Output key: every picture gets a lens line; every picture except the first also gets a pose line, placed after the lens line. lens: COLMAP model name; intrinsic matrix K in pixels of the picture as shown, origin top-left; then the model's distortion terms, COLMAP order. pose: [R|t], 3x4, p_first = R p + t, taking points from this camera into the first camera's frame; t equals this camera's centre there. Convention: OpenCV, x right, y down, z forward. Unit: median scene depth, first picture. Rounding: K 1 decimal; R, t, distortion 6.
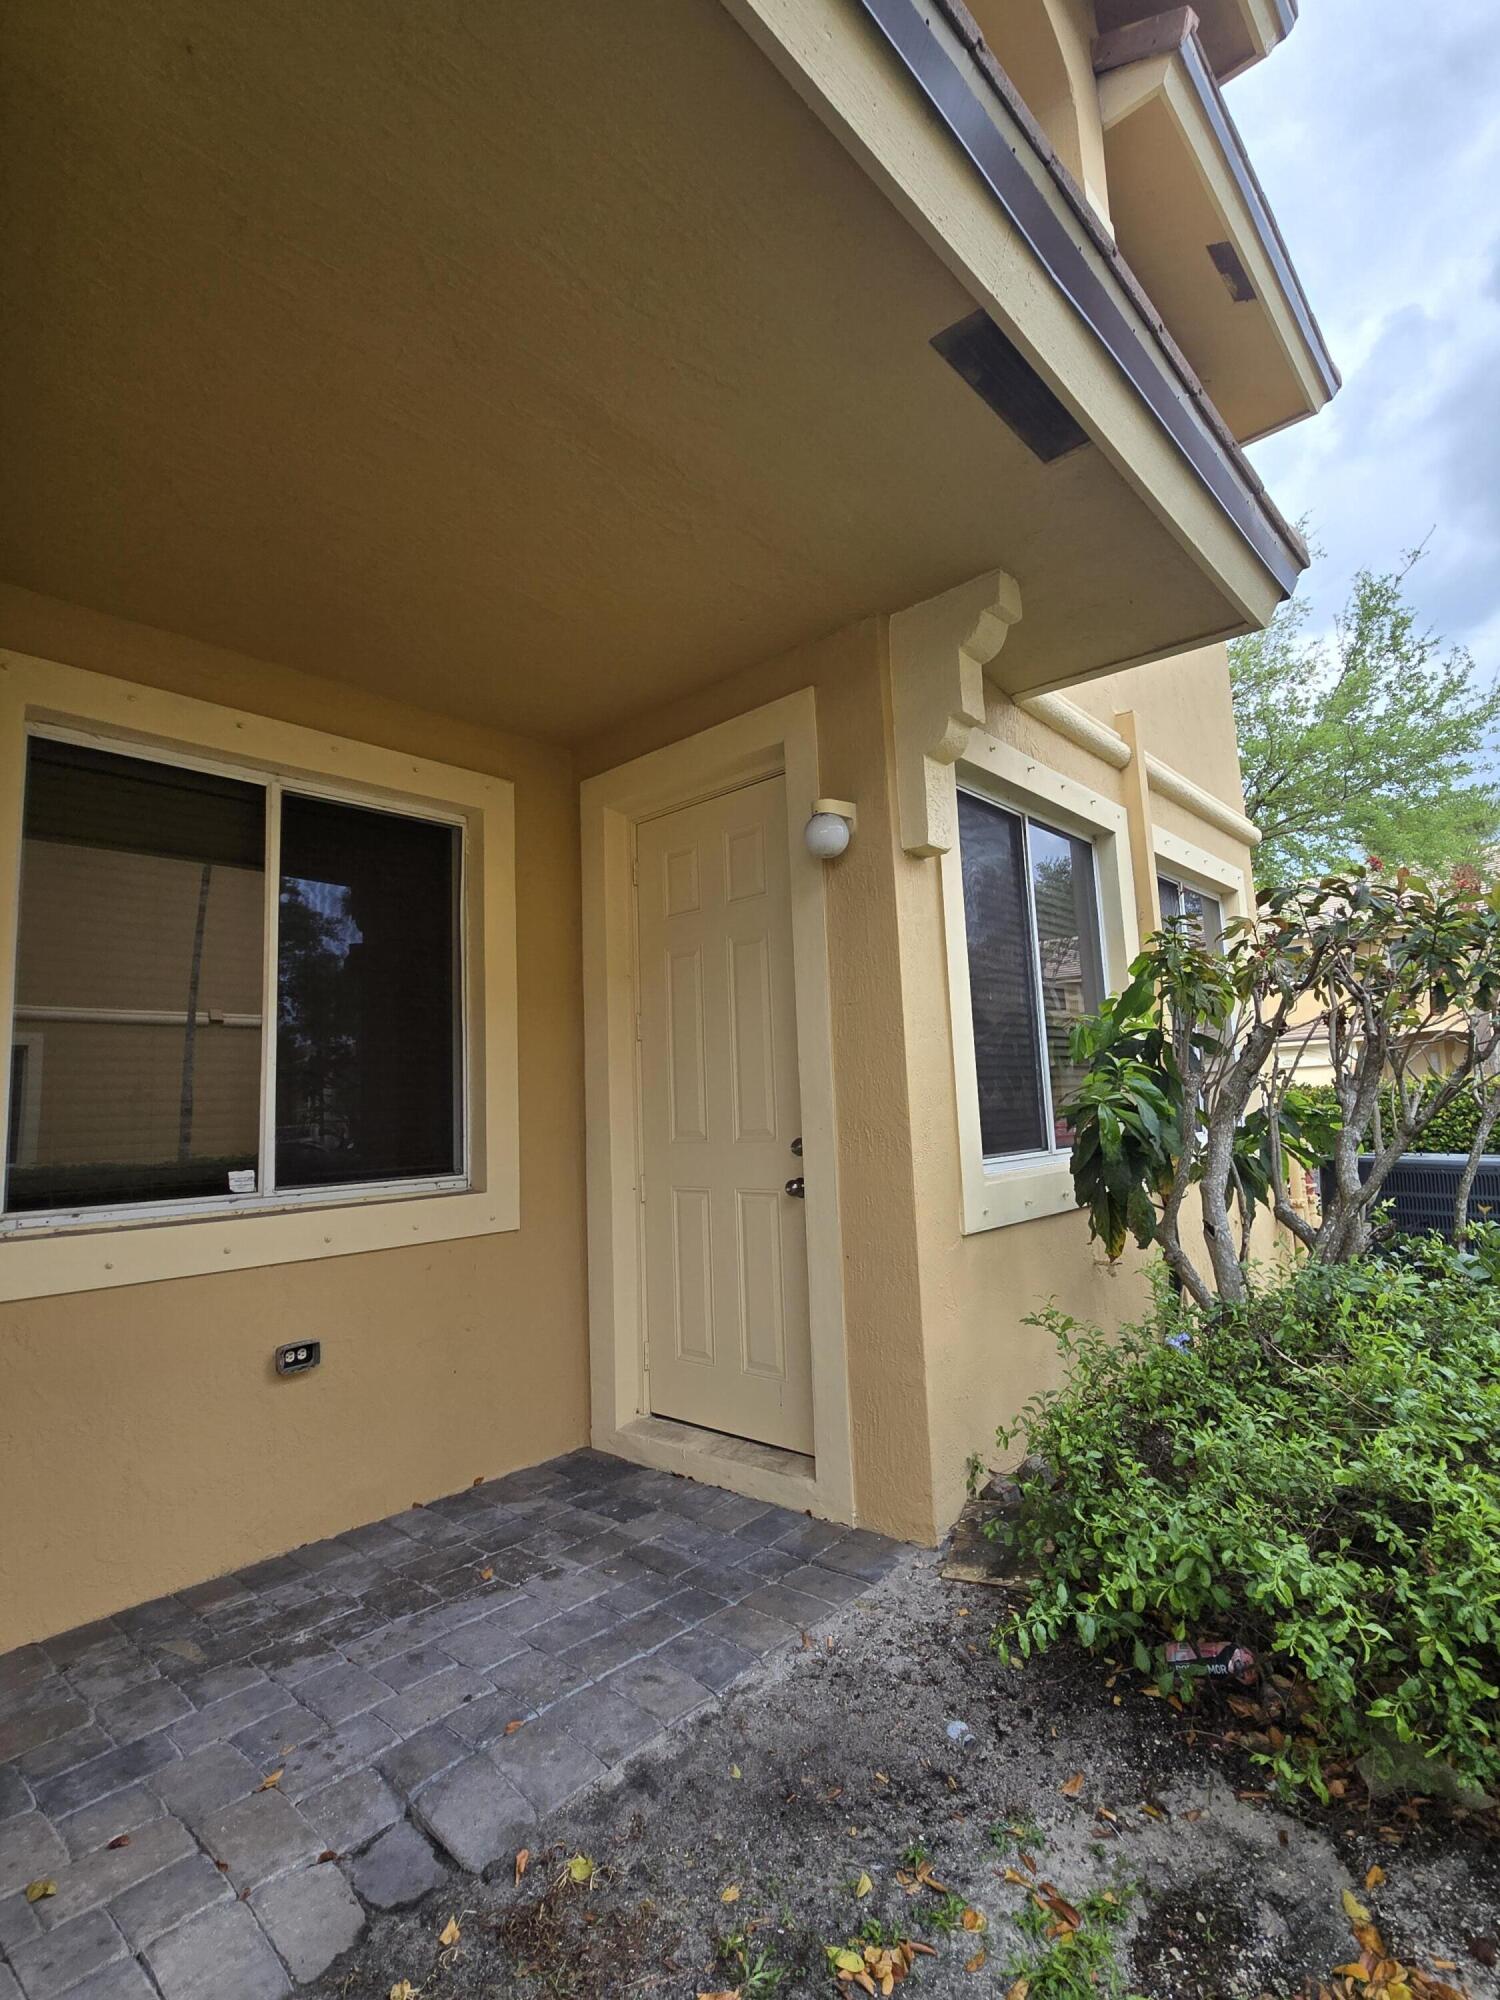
lens RADIAL K [[885.0, 0, 750.0], [0, 885.0, 1000.0], [0, 0, 1]] dist [-0.000793, -0.000155]
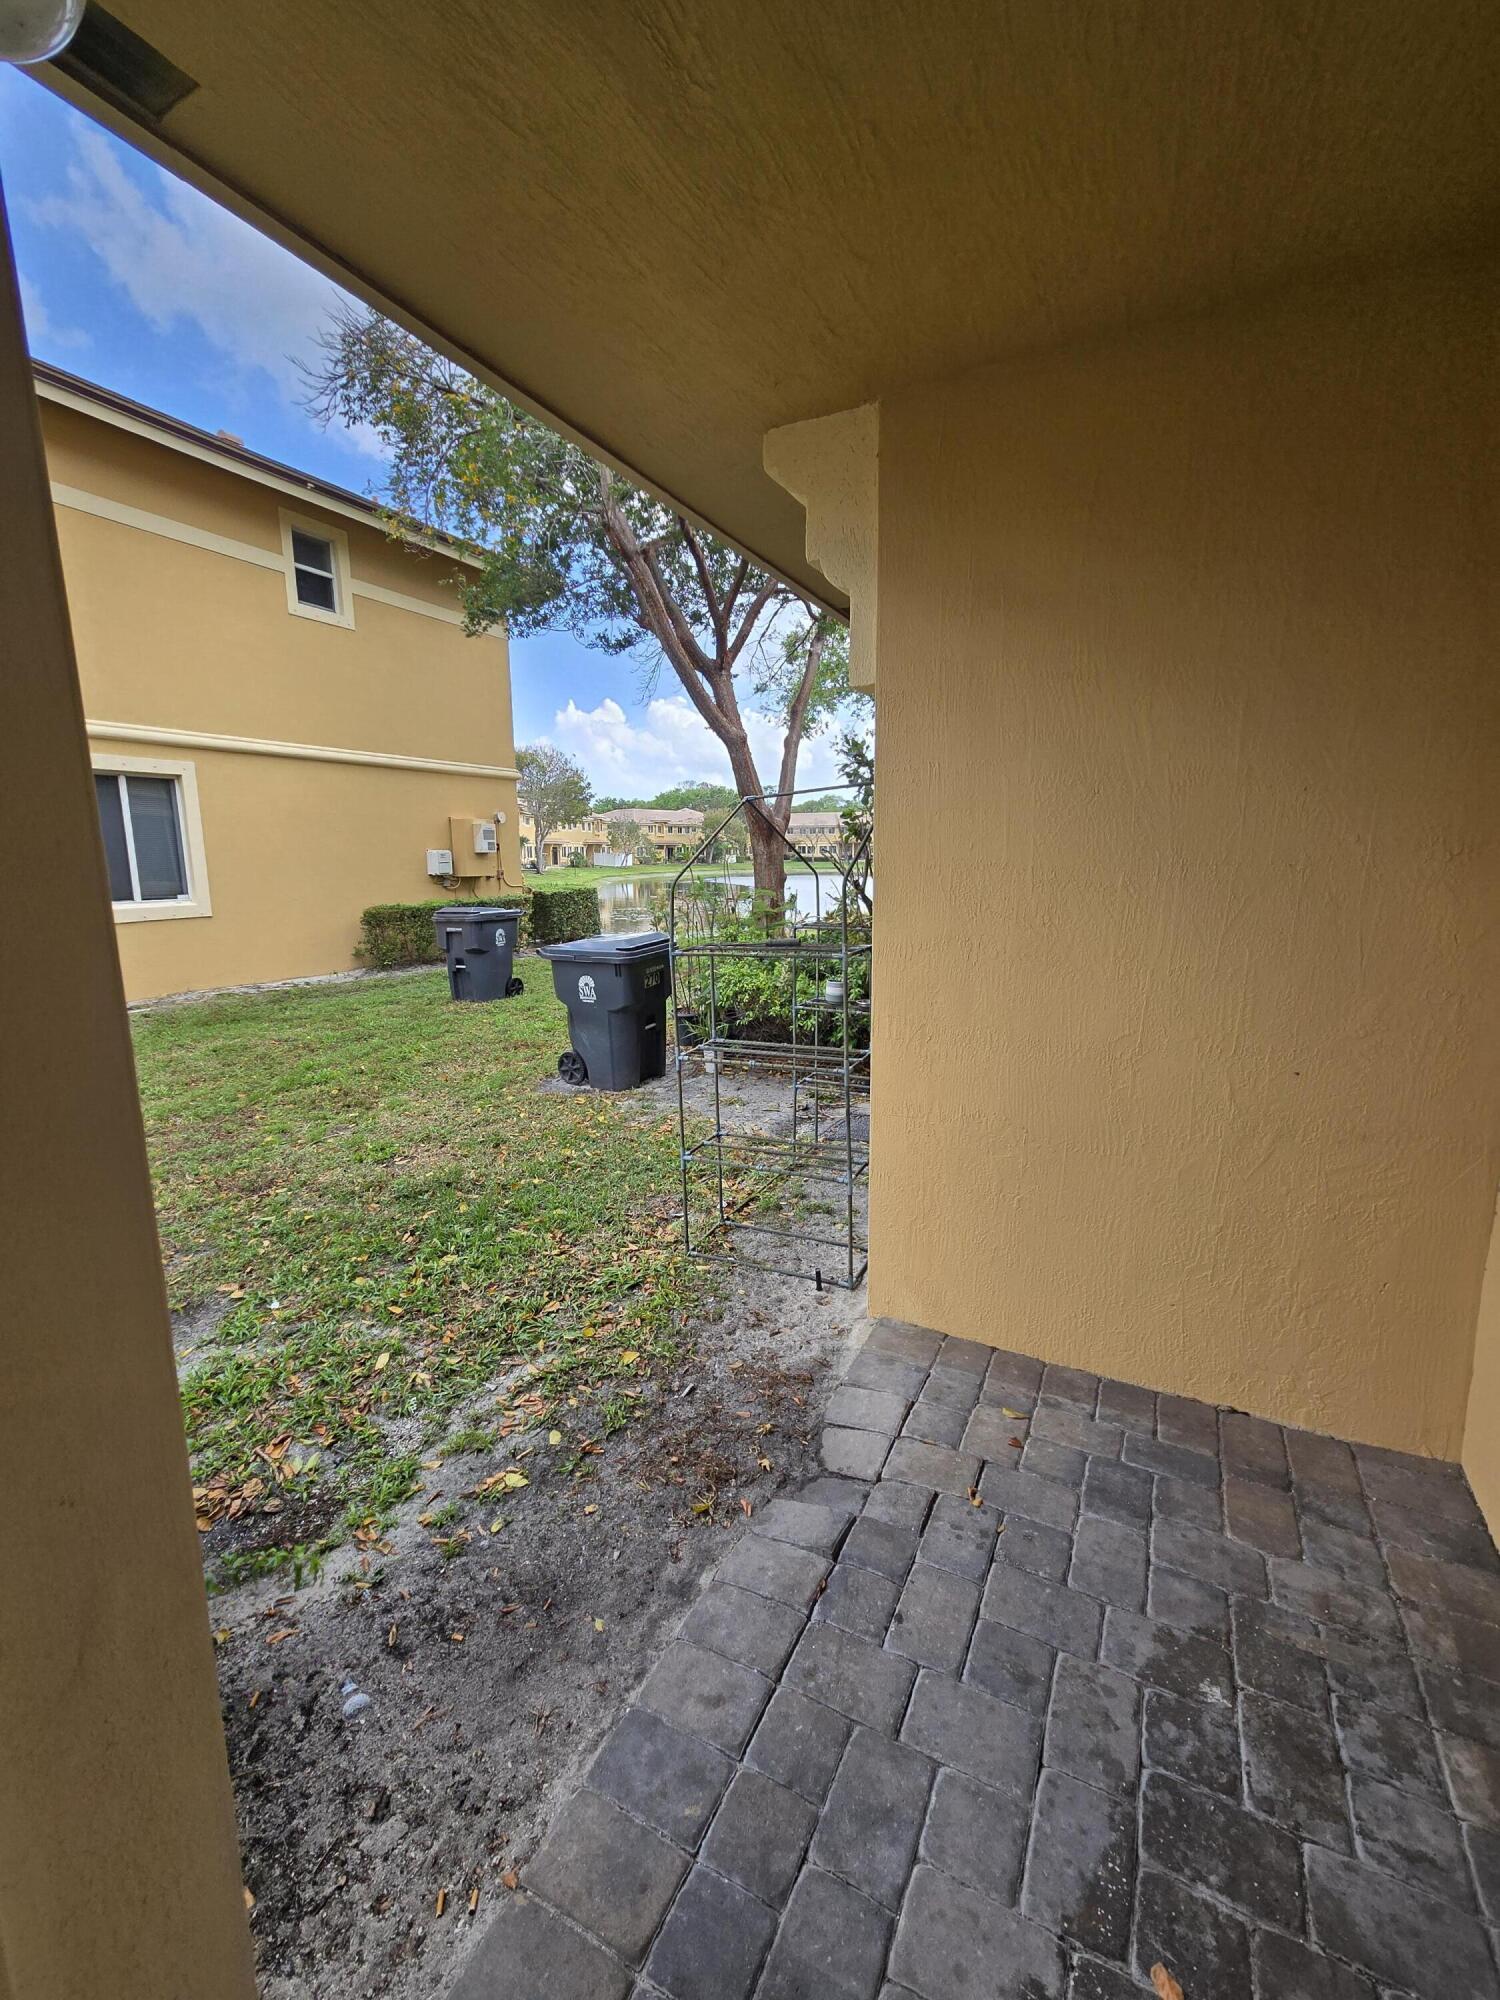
lens RADIAL K [[819.3, 0, 750.0], [0, 819.3, 1000.0], [0, 0, 1]] dist [-0.000687, -0.000382]
pose [[-0.966237, 0.098780, -0.237970, -0.020366], [0.084821, 0.994058, 0.068225, 0.053105], [0.243295, 0.045737, -0.968873, 1.310295]]
